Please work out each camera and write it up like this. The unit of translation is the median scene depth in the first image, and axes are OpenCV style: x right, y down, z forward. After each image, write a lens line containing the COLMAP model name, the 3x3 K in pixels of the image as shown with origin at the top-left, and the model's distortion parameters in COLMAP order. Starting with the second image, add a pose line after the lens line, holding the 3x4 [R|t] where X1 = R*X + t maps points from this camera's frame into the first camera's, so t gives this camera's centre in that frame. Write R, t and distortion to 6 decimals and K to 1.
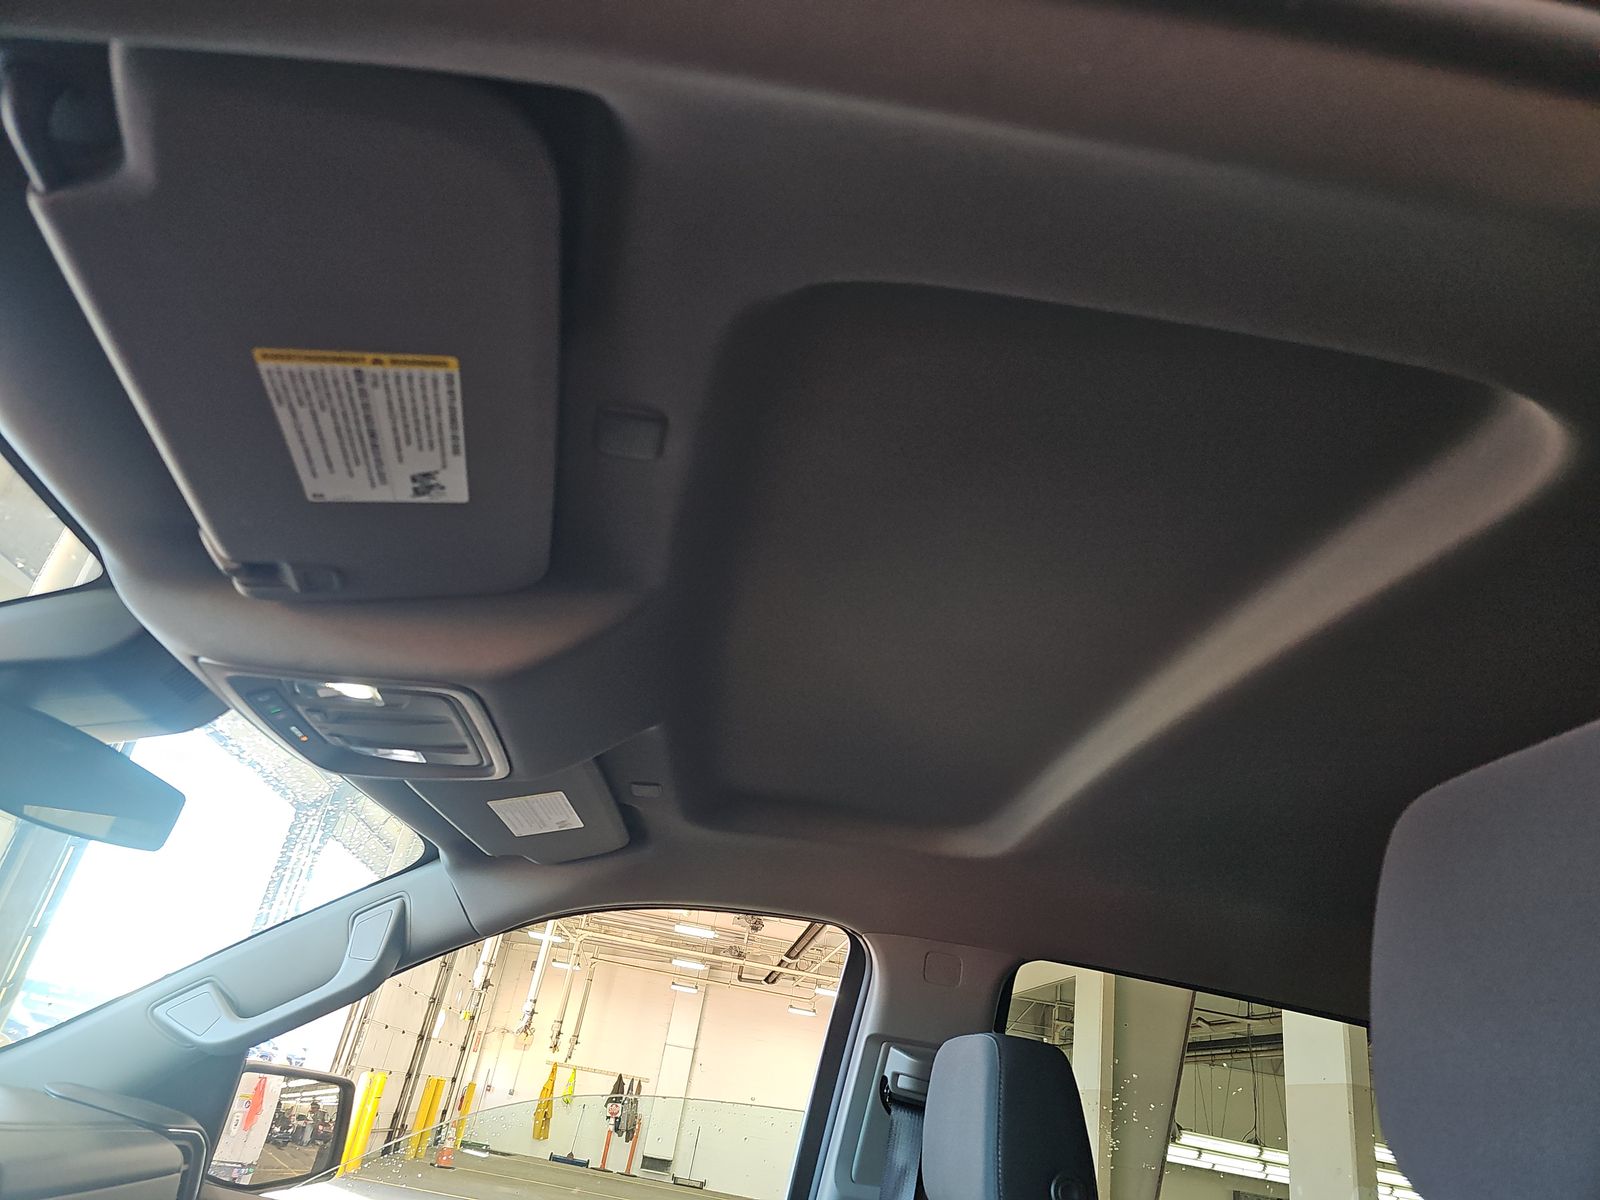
lens RADIAL K [[1054.2, 0, 804.7], [0, 1054.2, 606.1], [0, 0, 1]] dist [0.077693, -0.100527]
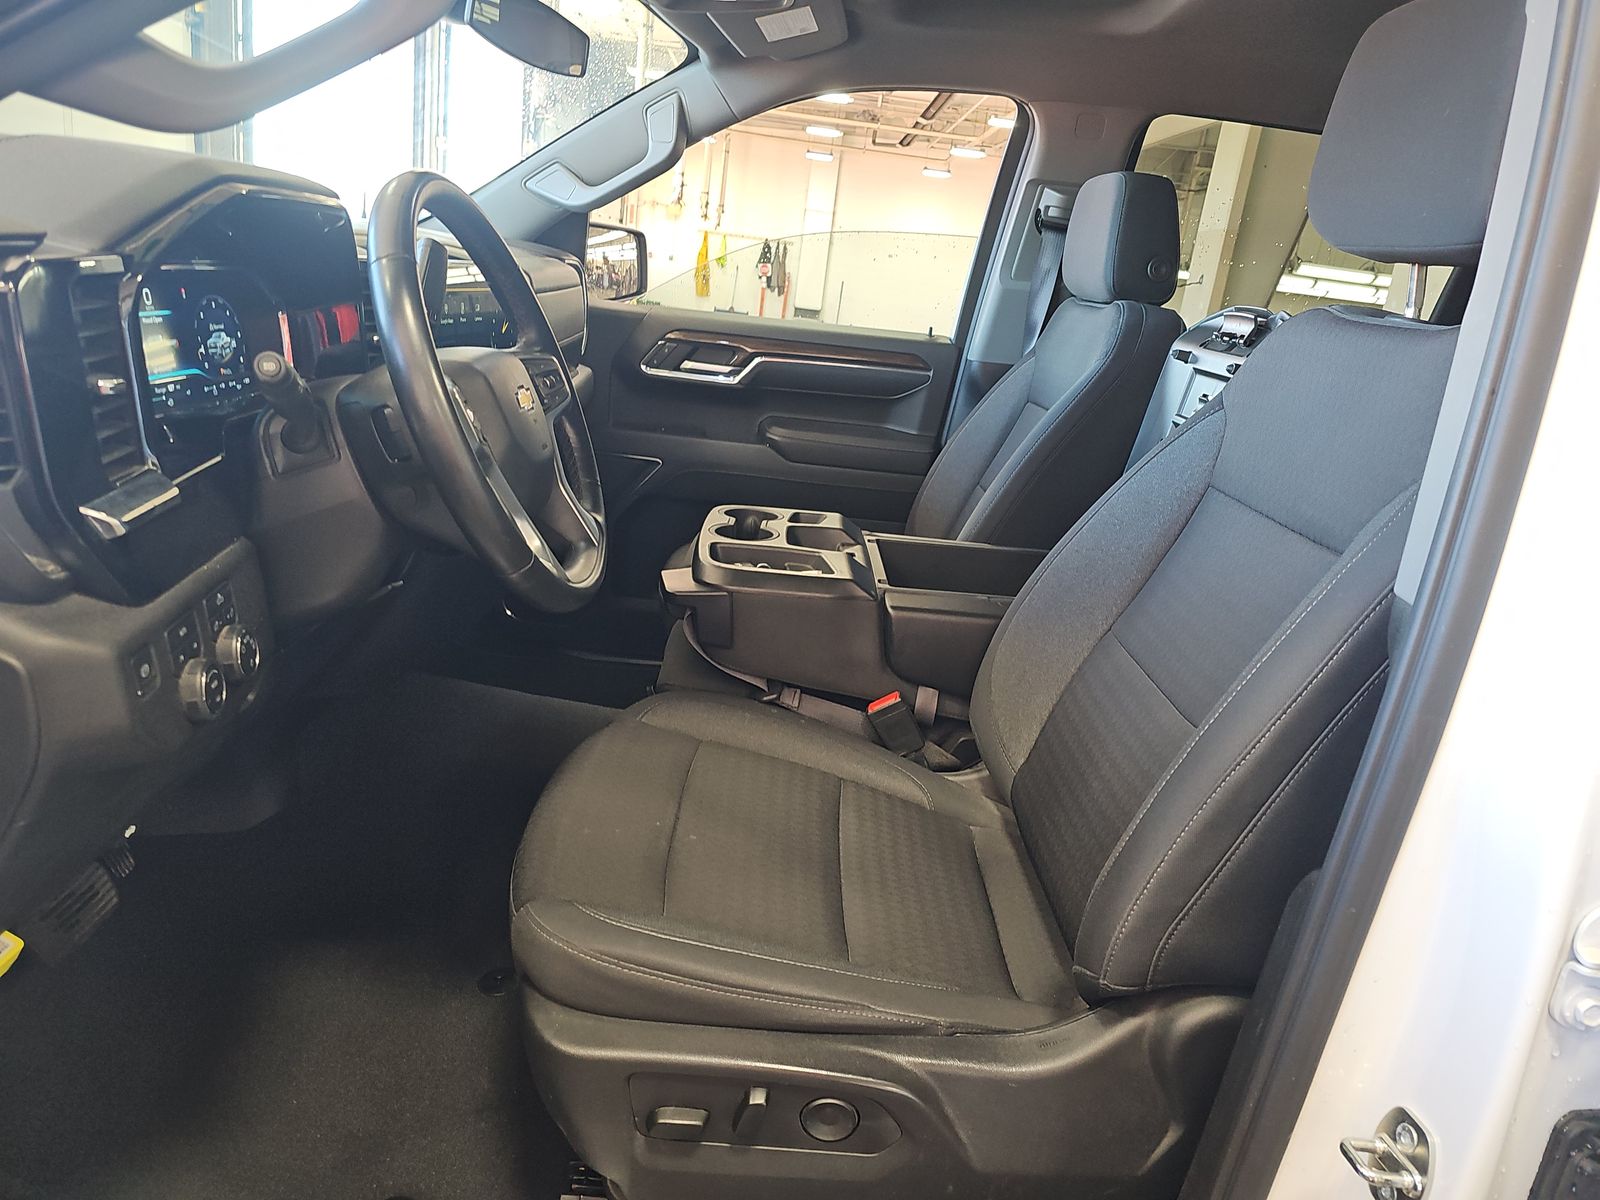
lens RADIAL K [[1069.0, 0, 800.0], [0, 1069.0, 600.0], [0, 0, 1]] dist [0.004108, -0.002553]
pose [[0.992181, 0.000704, -0.124804, -0.057431], [0.083703, 0.738003, 0.669586, -0.135824], [0.092577, -0.674797, 0.732174, -0.376611]]
